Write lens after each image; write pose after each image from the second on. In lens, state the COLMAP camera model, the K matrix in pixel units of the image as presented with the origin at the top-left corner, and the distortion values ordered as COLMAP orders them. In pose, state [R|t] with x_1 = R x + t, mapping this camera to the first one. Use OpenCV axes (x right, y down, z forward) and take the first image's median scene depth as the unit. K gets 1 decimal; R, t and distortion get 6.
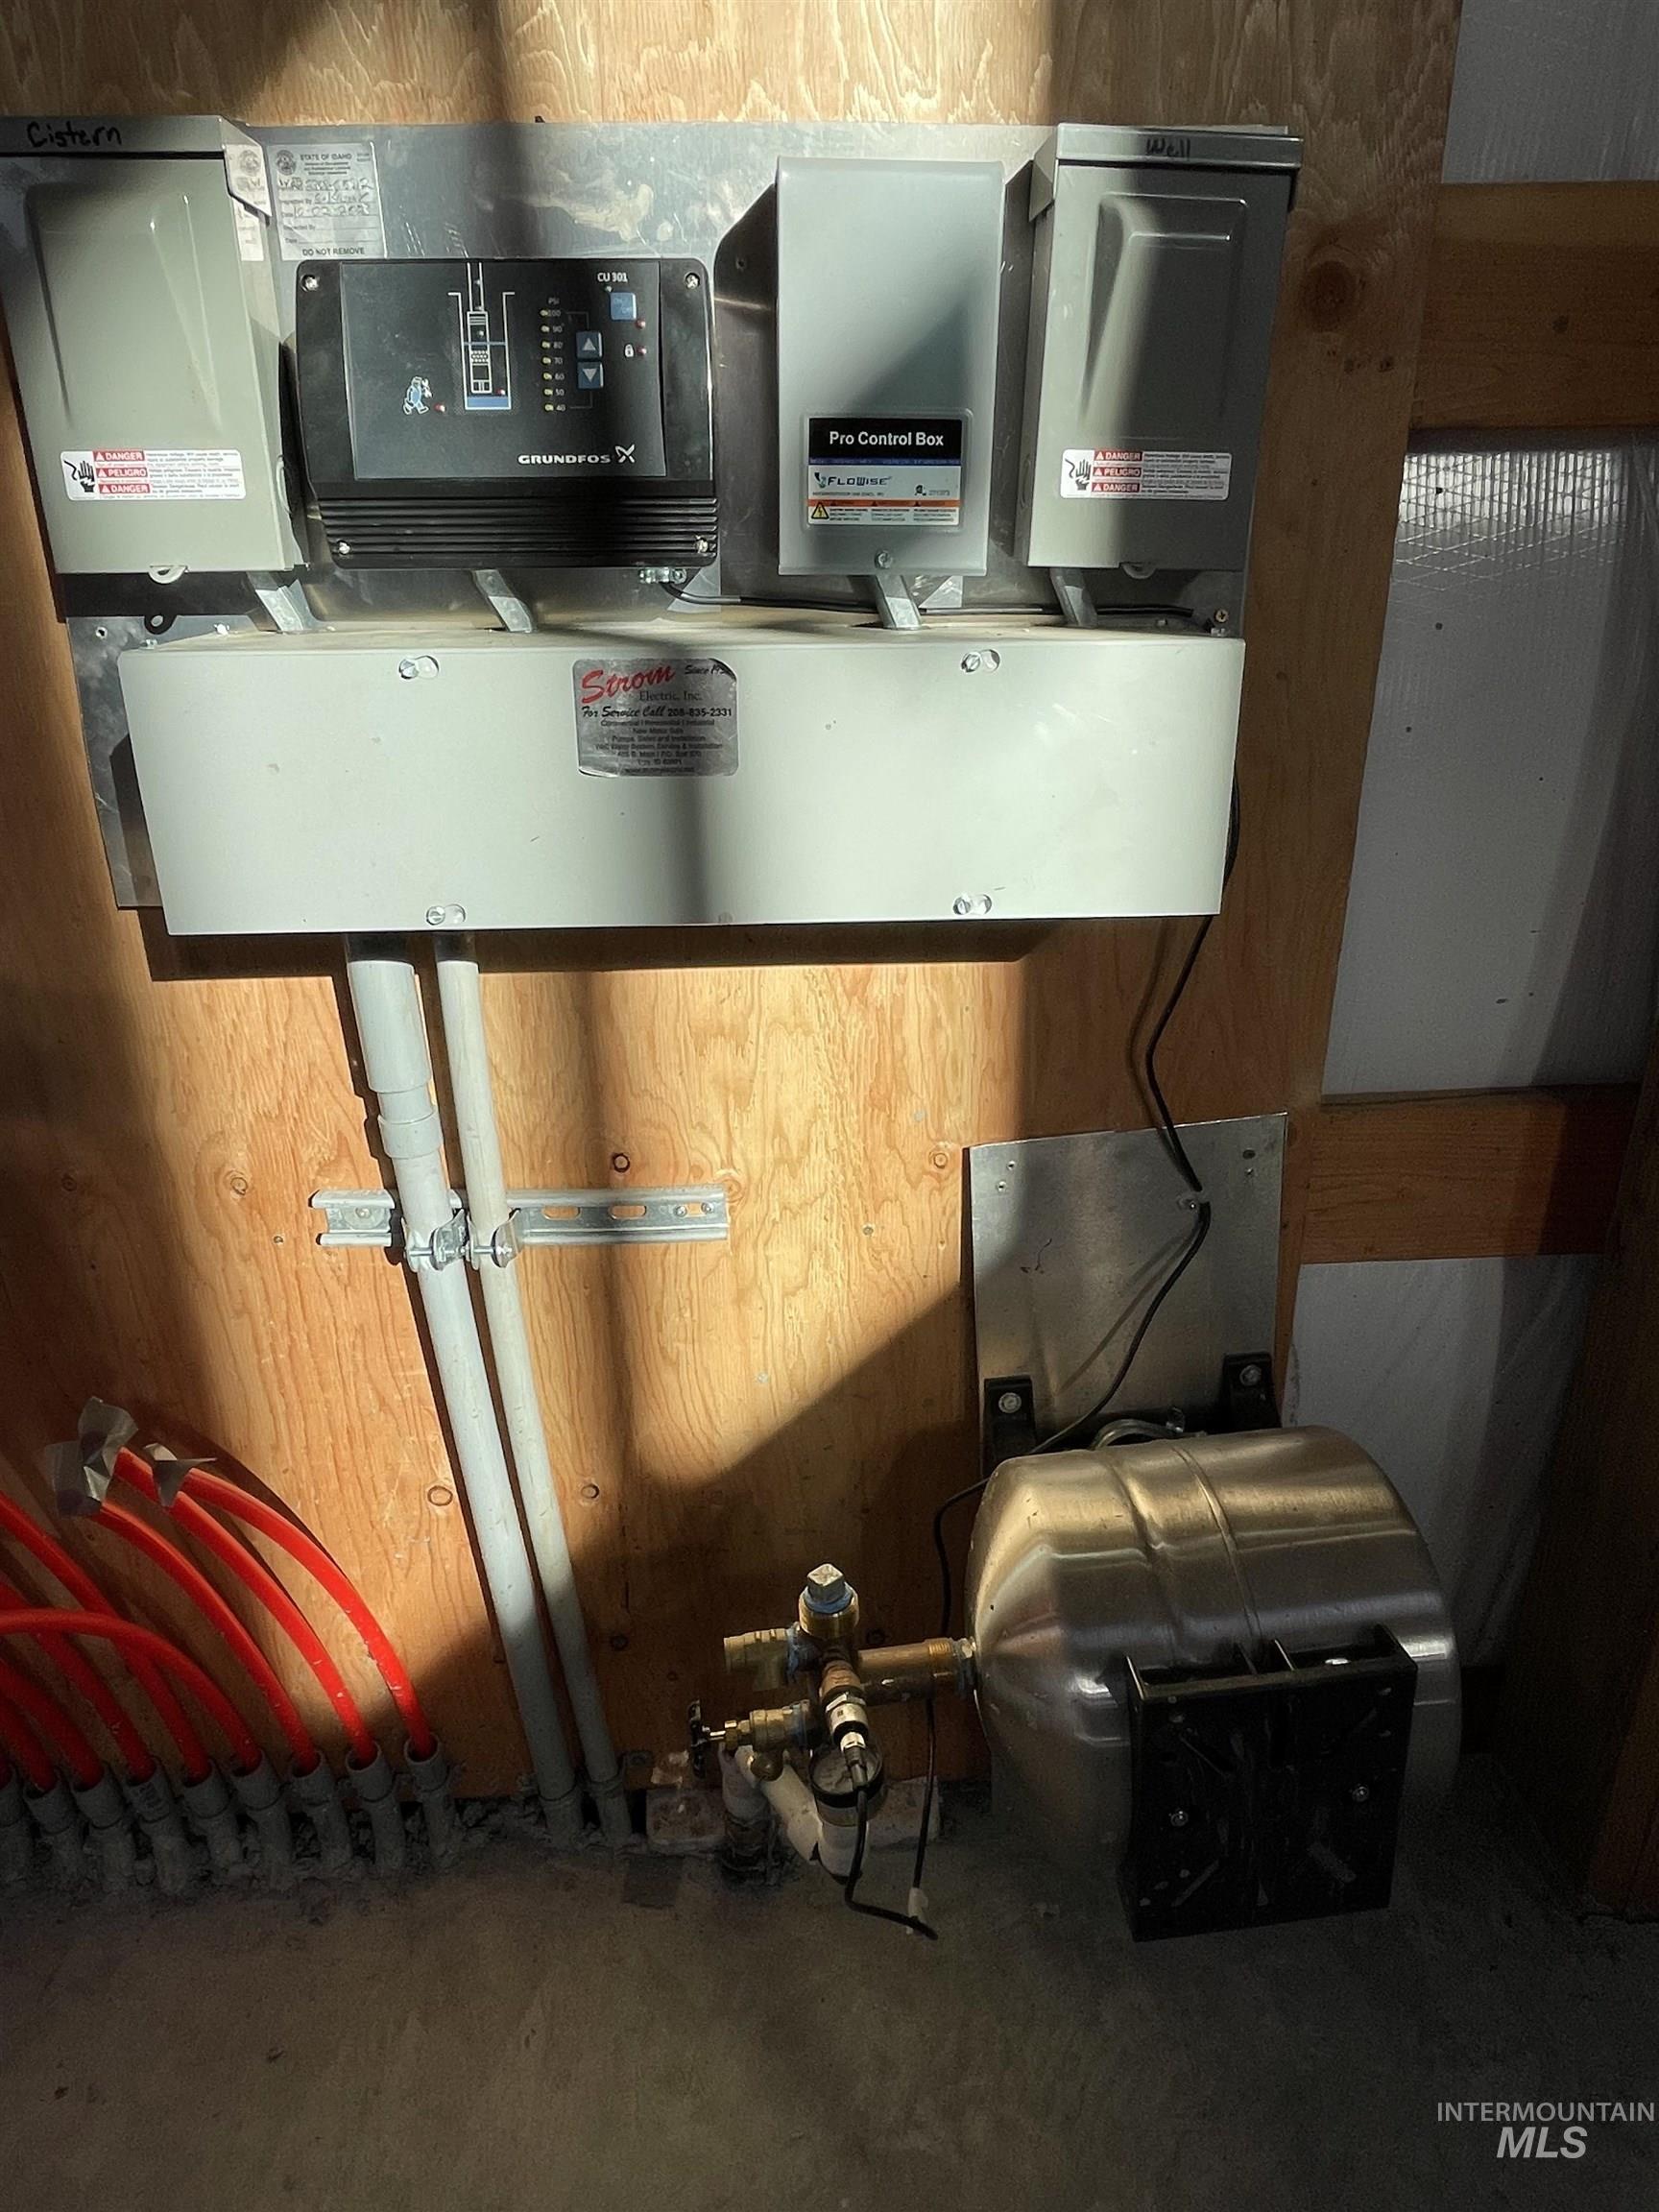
lens RADIAL K [[1418.4, 0, 825.4], [0, 1418.4, 1099.1], [0, 0, 1]] dist [0.000195, -0.003473]
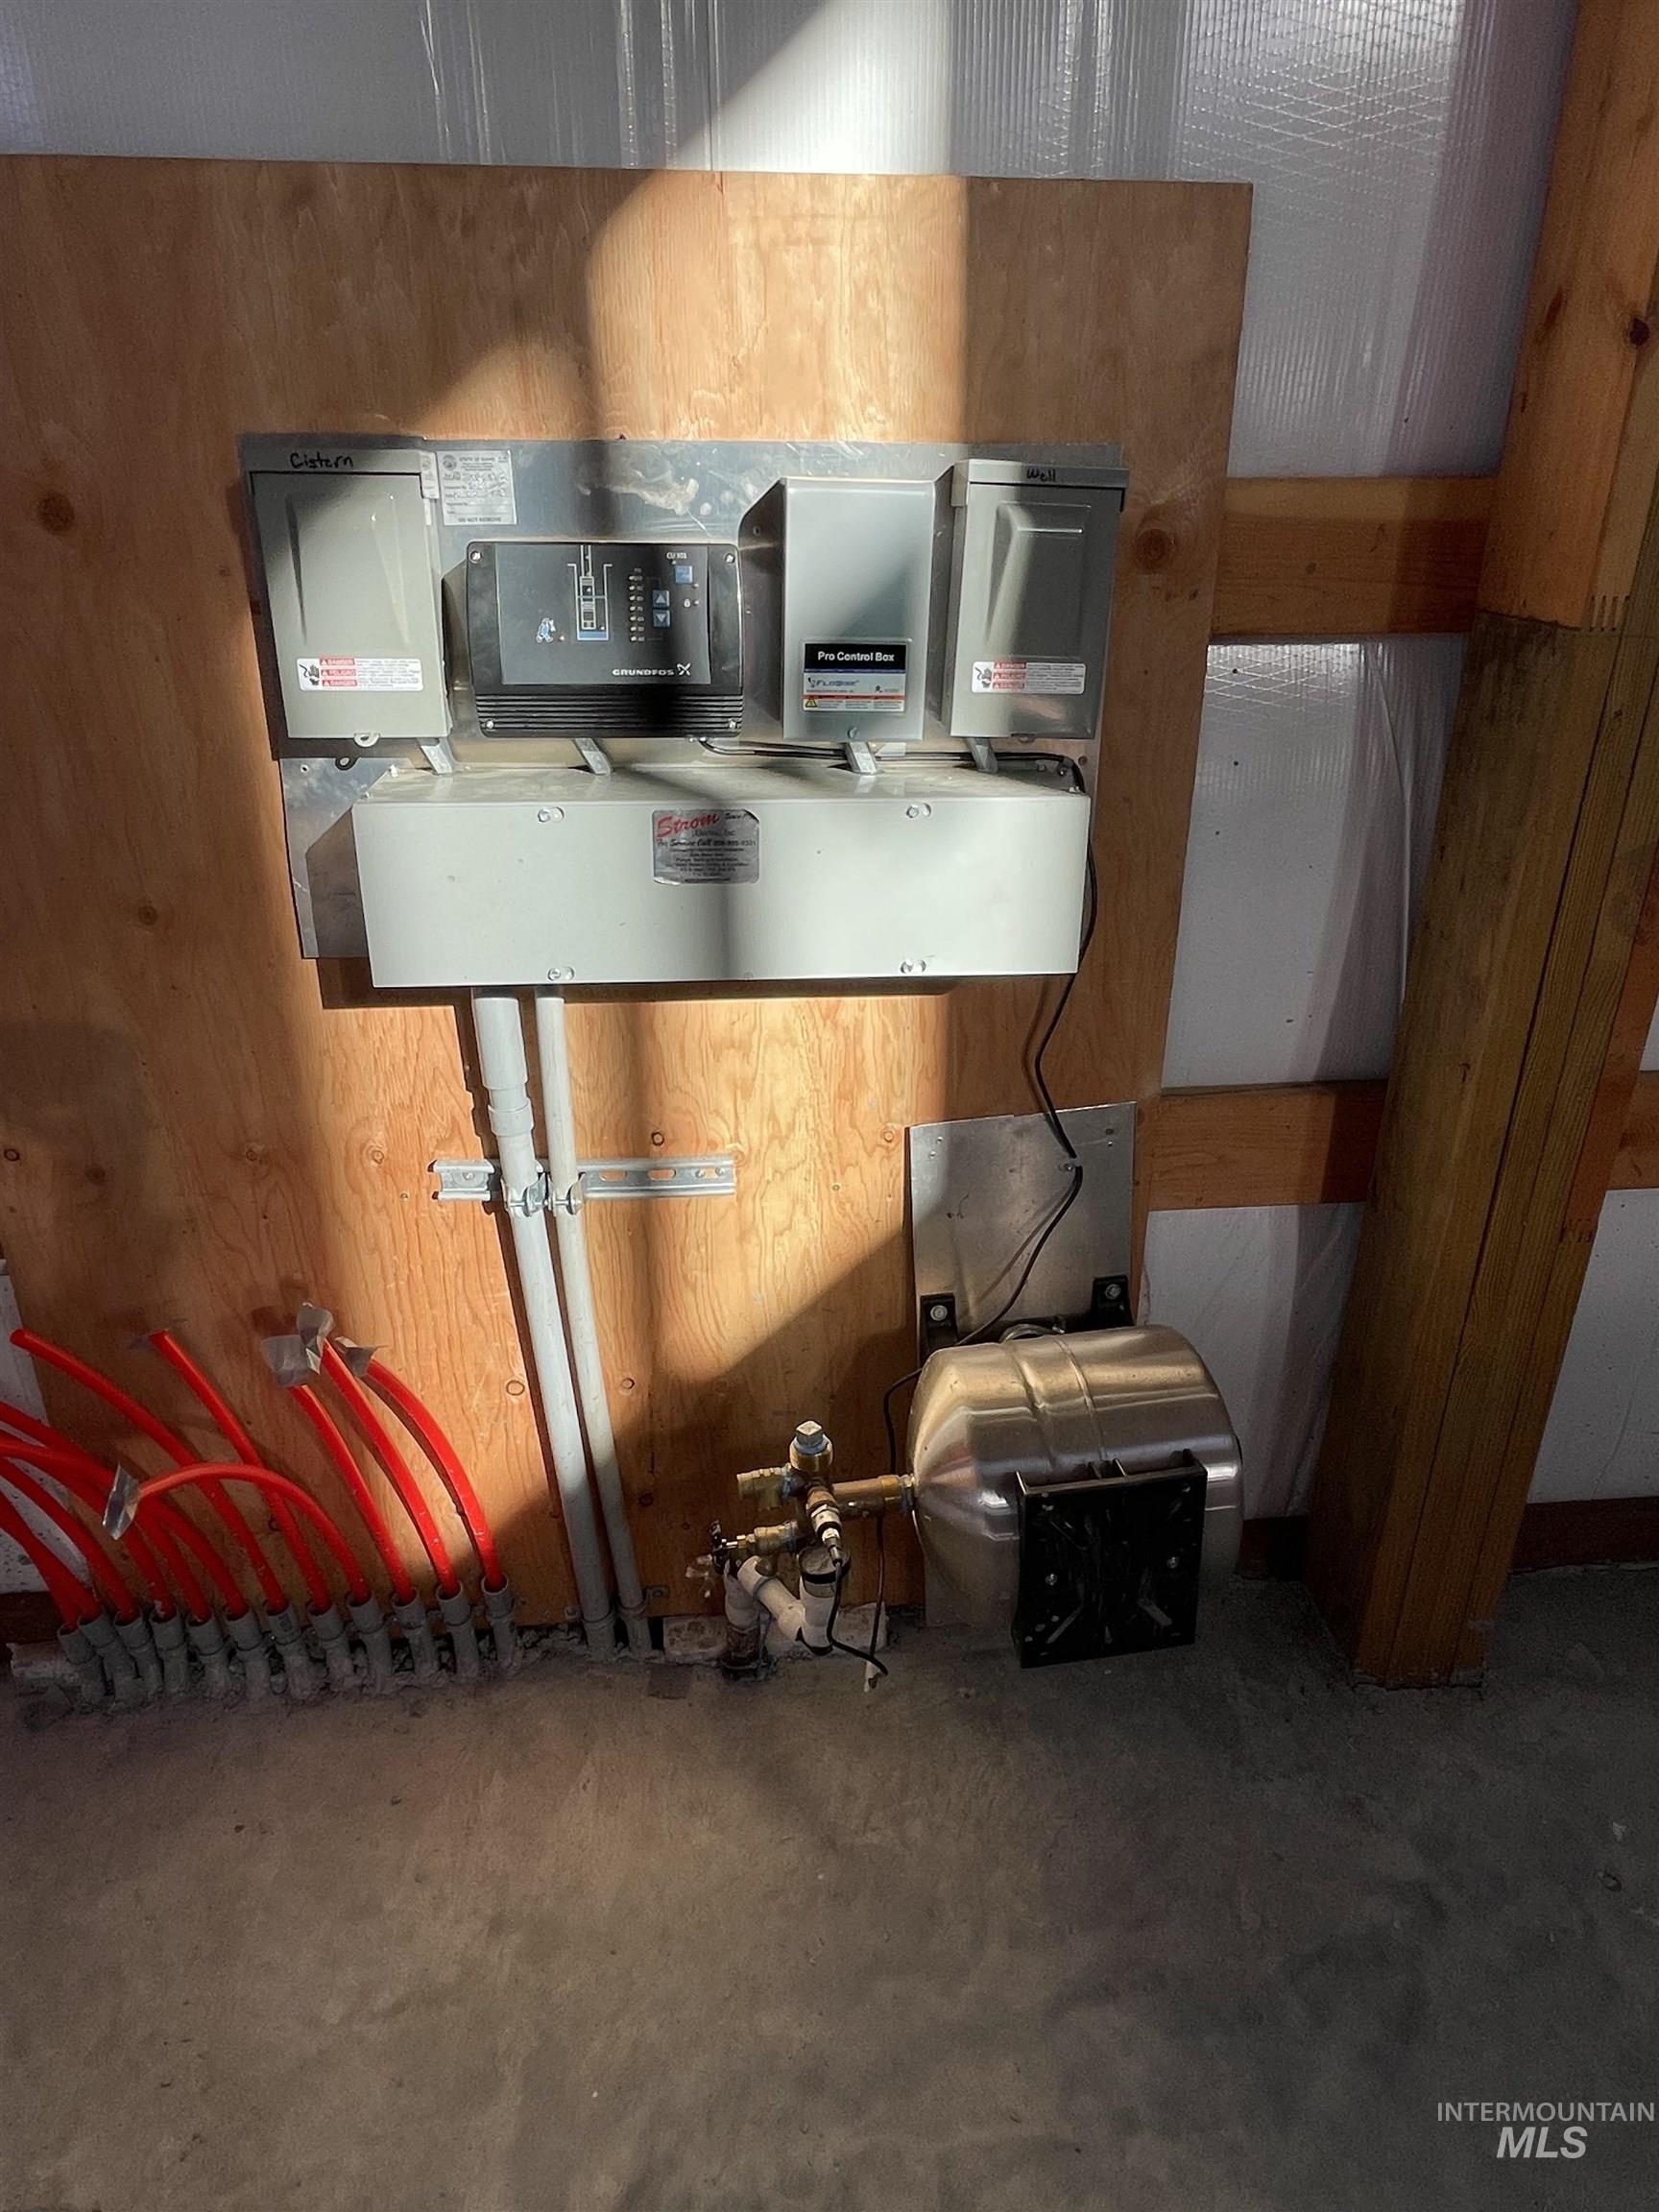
lens RADIAL K [[1418.4, 0, 827.9], [0, 1418.4, 1099.9], [0, 0, 1]] dist [0.000195, -0.003473]
pose [[0.998842, -0.002015, 0.048066, -0.046251], [0.001054, 0.999799, 0.020009, -0.020881], [-0.048097, -0.019935, 0.998644, -0.391609]]
